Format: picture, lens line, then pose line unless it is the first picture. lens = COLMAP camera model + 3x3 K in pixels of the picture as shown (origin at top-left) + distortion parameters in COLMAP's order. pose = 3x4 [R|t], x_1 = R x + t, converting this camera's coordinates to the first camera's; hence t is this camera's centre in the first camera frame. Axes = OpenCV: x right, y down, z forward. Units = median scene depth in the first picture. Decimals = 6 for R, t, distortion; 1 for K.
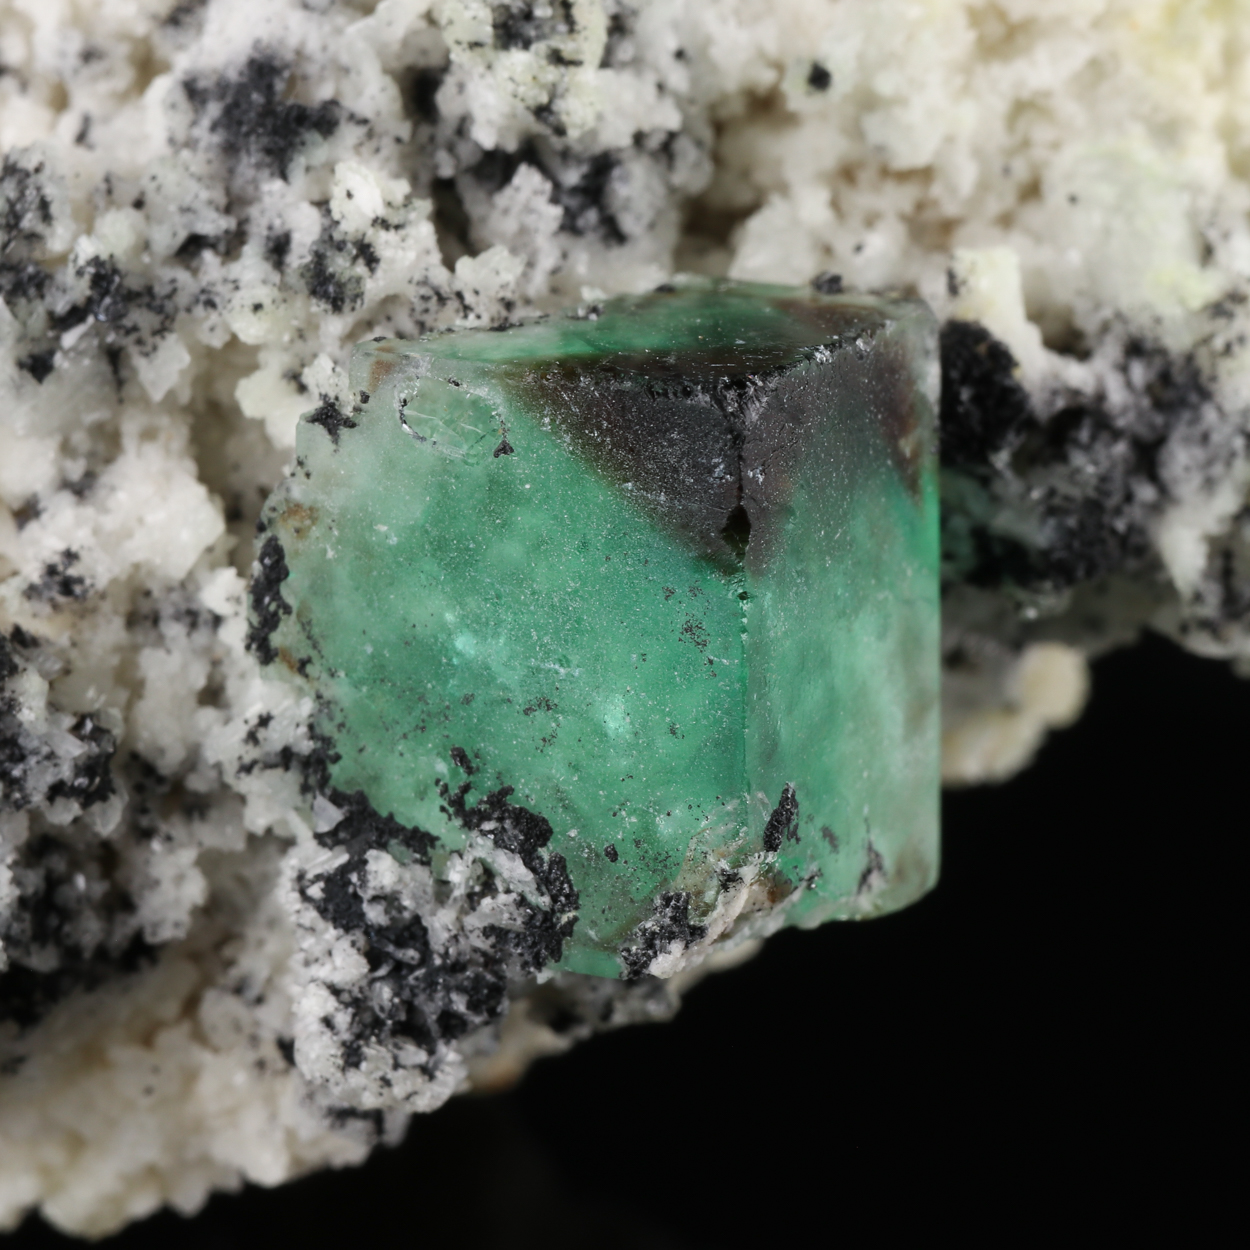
lens RADIAL K [[9243.7, 0, 625.0], [0, 9243.7, 625.0], [0, 0, 1]] dist [0.388436, -28.903689]
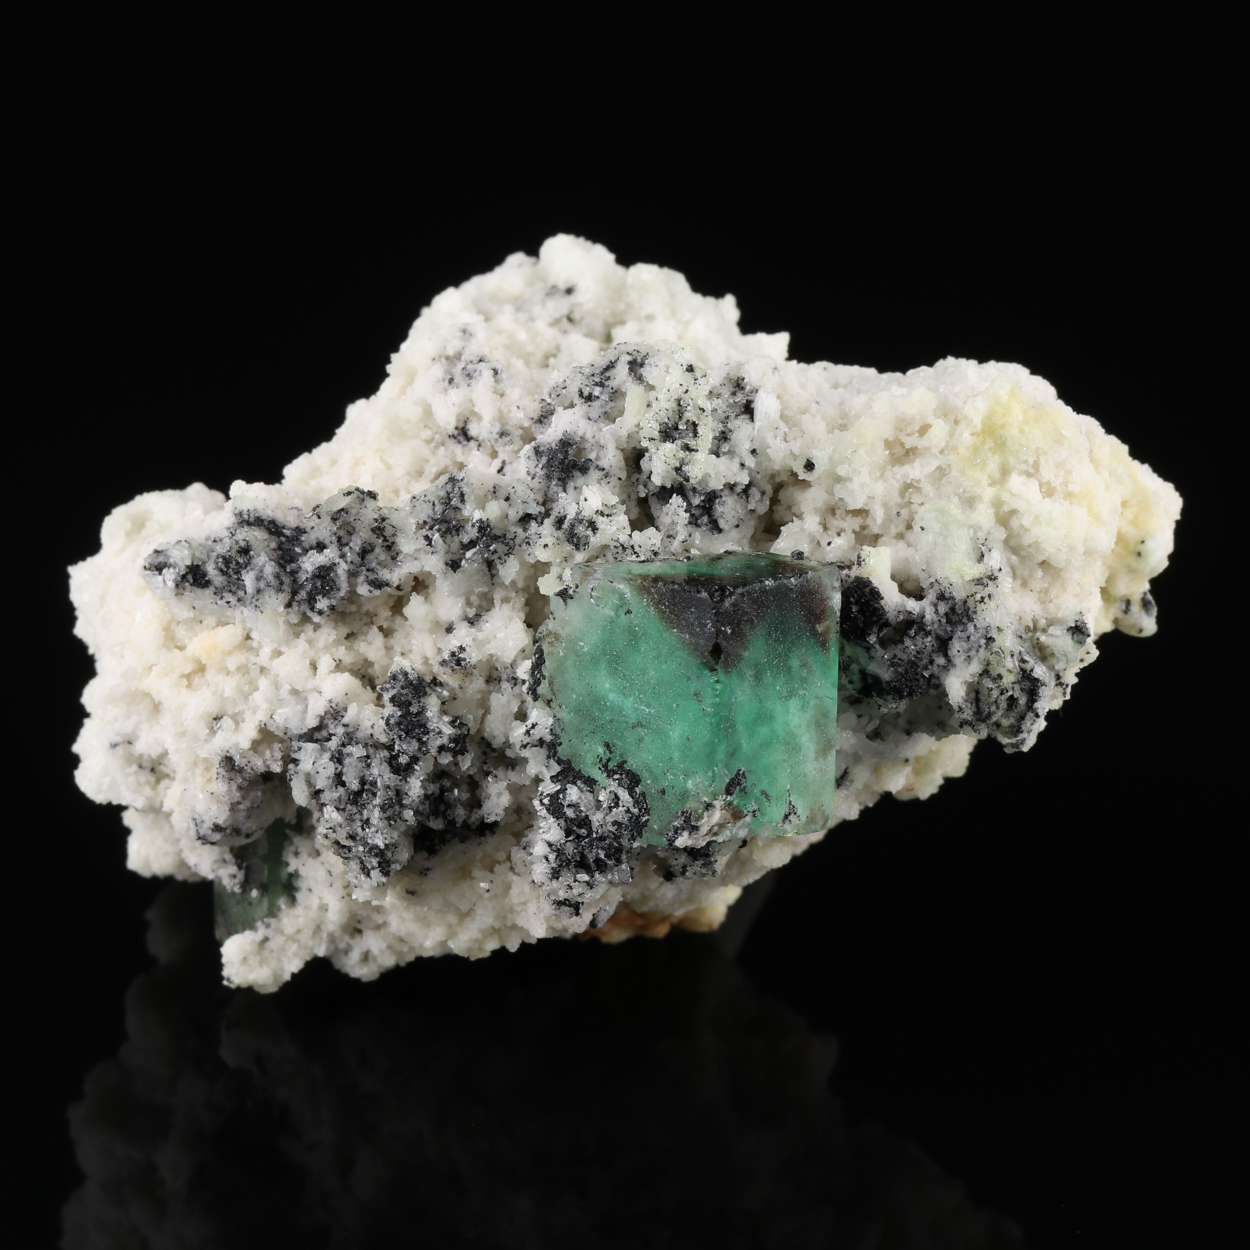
lens RADIAL K [[9243.7, 0, 625.0], [0, 9243.7, 625.0], [0, 0, 1]] dist [0.388436, -28.903689]
pose [[0.967976, 0.074774, -0.239649, 0.525757], [-0.088930, 0.994842, -0.048793, 0.094493], [0.234765, 0.068543, 0.969633, -1.206632]]
